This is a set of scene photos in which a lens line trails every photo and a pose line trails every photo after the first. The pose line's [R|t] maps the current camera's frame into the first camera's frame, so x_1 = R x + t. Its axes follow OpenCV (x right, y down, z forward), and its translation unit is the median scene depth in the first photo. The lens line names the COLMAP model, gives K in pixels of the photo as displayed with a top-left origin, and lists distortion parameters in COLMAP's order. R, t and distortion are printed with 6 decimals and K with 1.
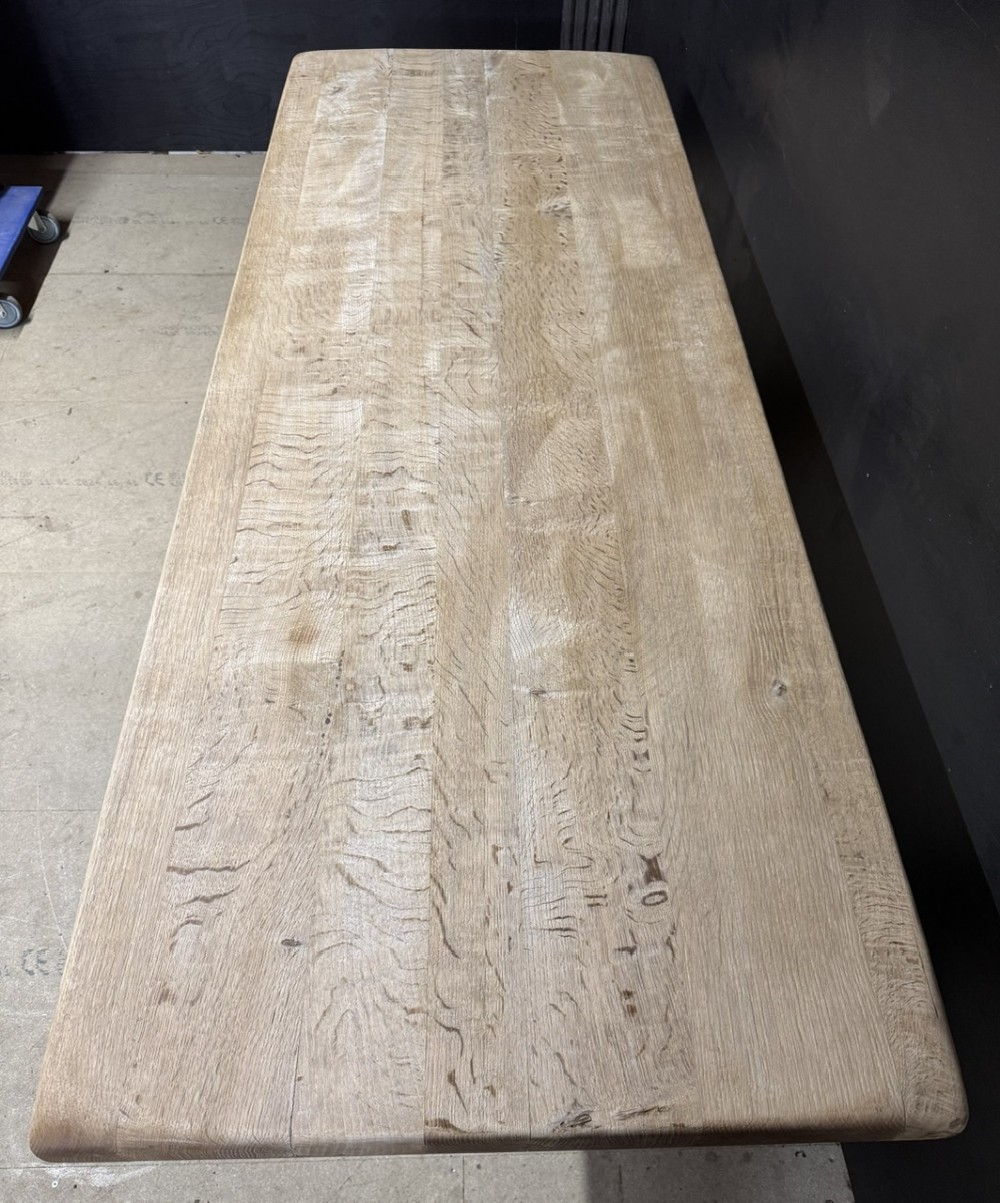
lens RADIAL K [[950.0, 0, 499.1], [0, 950.0, 645.0], [0, 0, 1]] dist [0.006755, 0.000127]
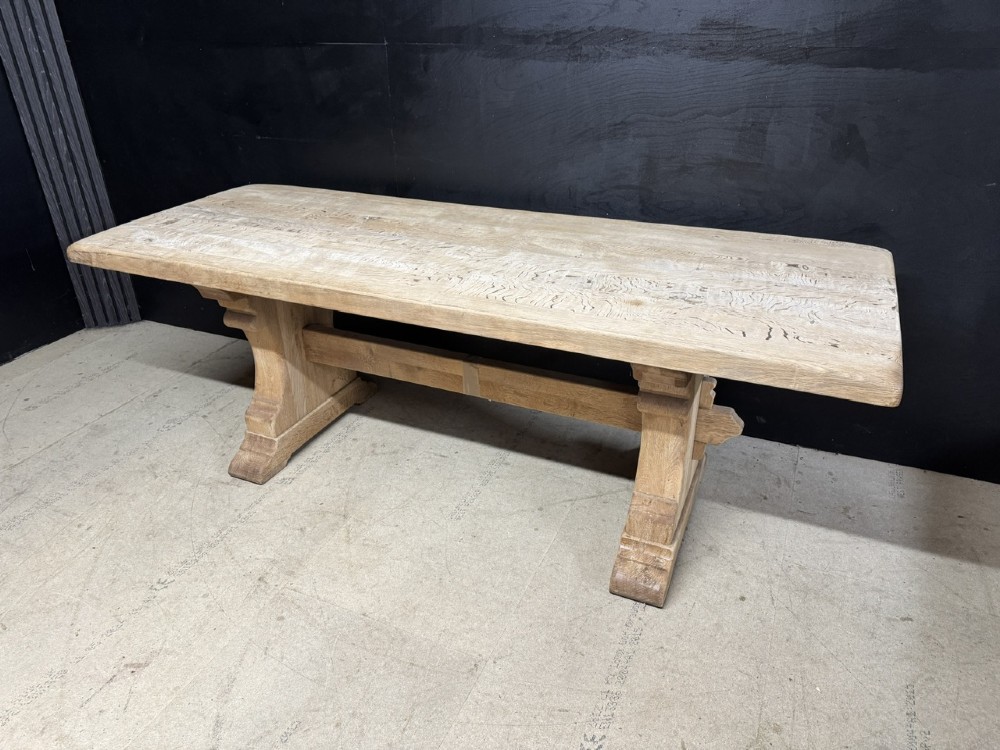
lens RADIAL K [[699.6, 0, 497.9], [0, 699.6, 372.7], [0, 0, 1]] dist [0.092737, -0.123993]
pose [[0.439810, -0.454006, 0.774884, -1.278137], [0.731030, 0.682175, -0.015232, -0.082427], [-0.521691, 0.573163, 0.631920, 0.267354]]
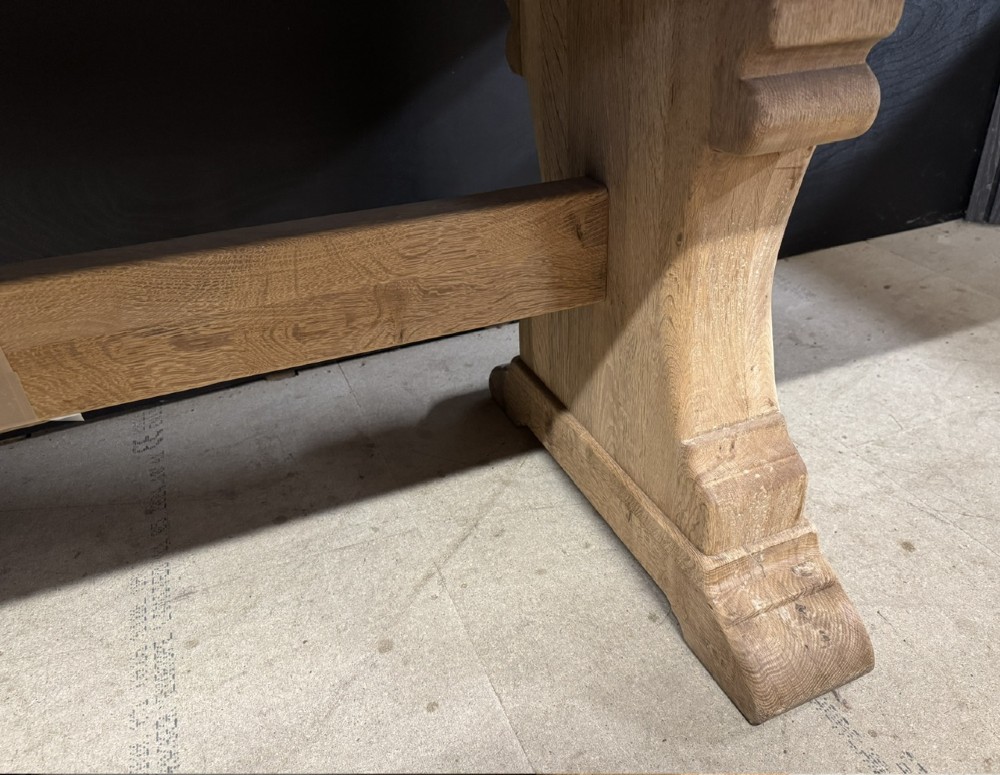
lens RADIAL K [[764.7, 0, 540.5], [0, 764.7, 410.7], [0, 0, 1]] dist [0.063602, -0.093973]
pose [[-0.383446, -0.502653, 0.774796, -0.540185], [0.745596, 0.326600, 0.580878, -0.145675], [-0.545029, 0.800420, 0.249542, 1.061868]]
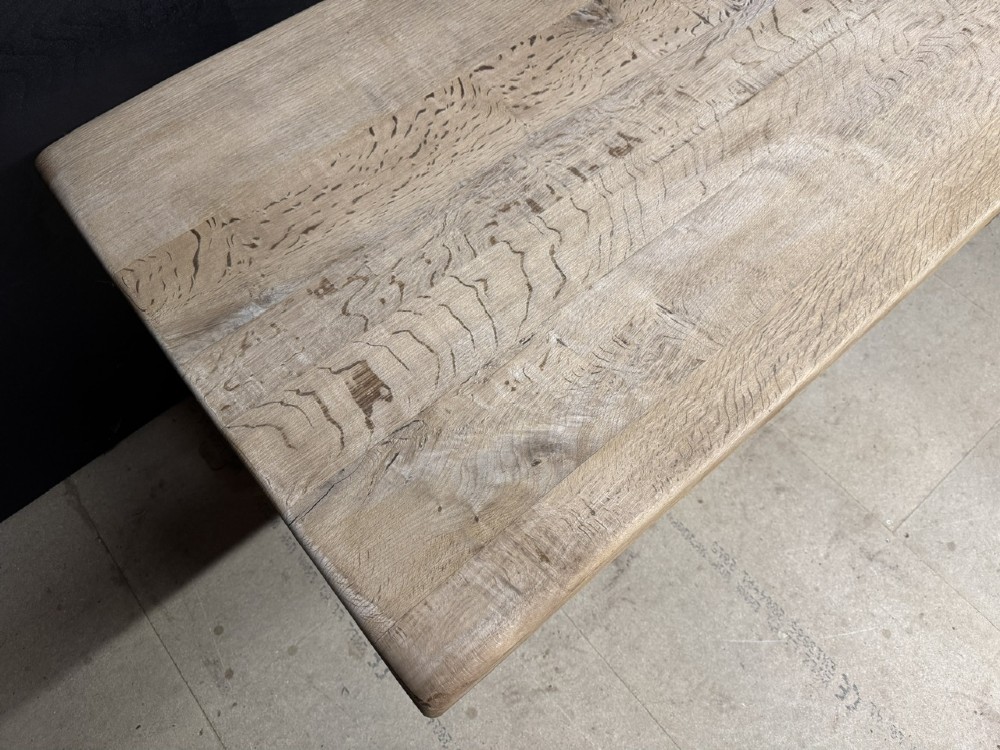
lens RADIAL K [[699.6, 0, 497.9], [0, 699.6, 372.7], [0, 0, 1]] dist [0.092737, -0.123993]
pose [[-0.619821, -0.707122, 0.340295, -0.371871], [0.613439, -0.166156, 0.772065, -1.287265], [-0.489402, 0.687293, 0.536763, 1.206203]]
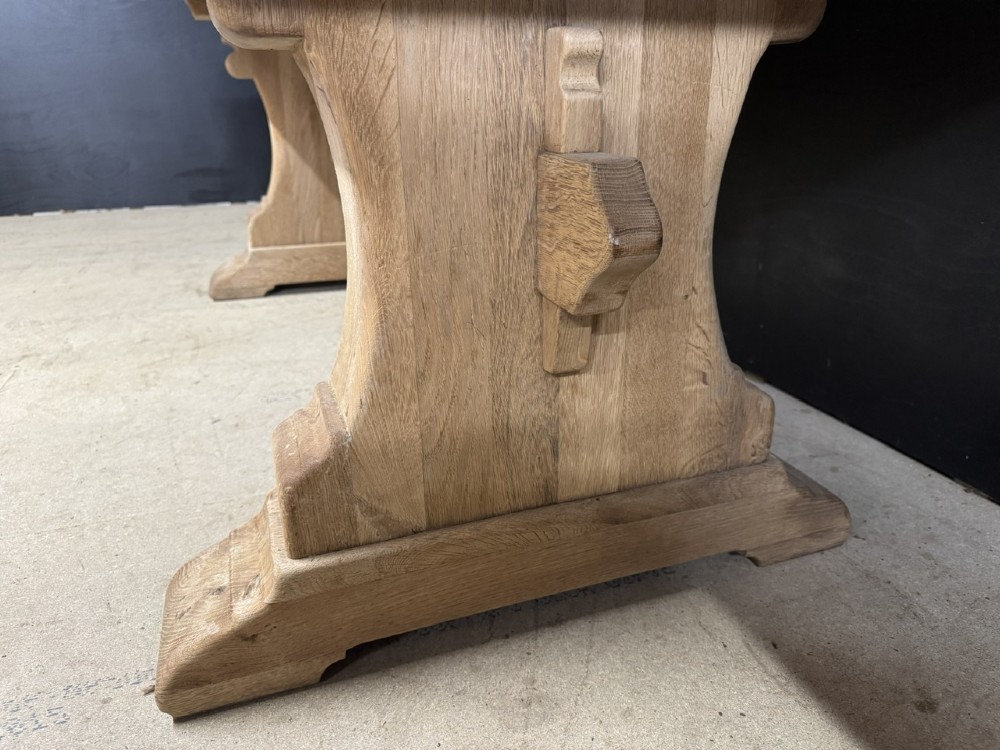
lens RADIAL K [[699.6, 0, 497.9], [0, 699.6, 372.7], [0, 0, 1]] dist [0.092737, -0.123993]
pose [[0.952137, -0.145443, 0.268851, -0.179725], [0.262593, 0.839396, -0.475877, 0.517551], [-0.156459, 0.523699, 0.837413, 0.736330]]
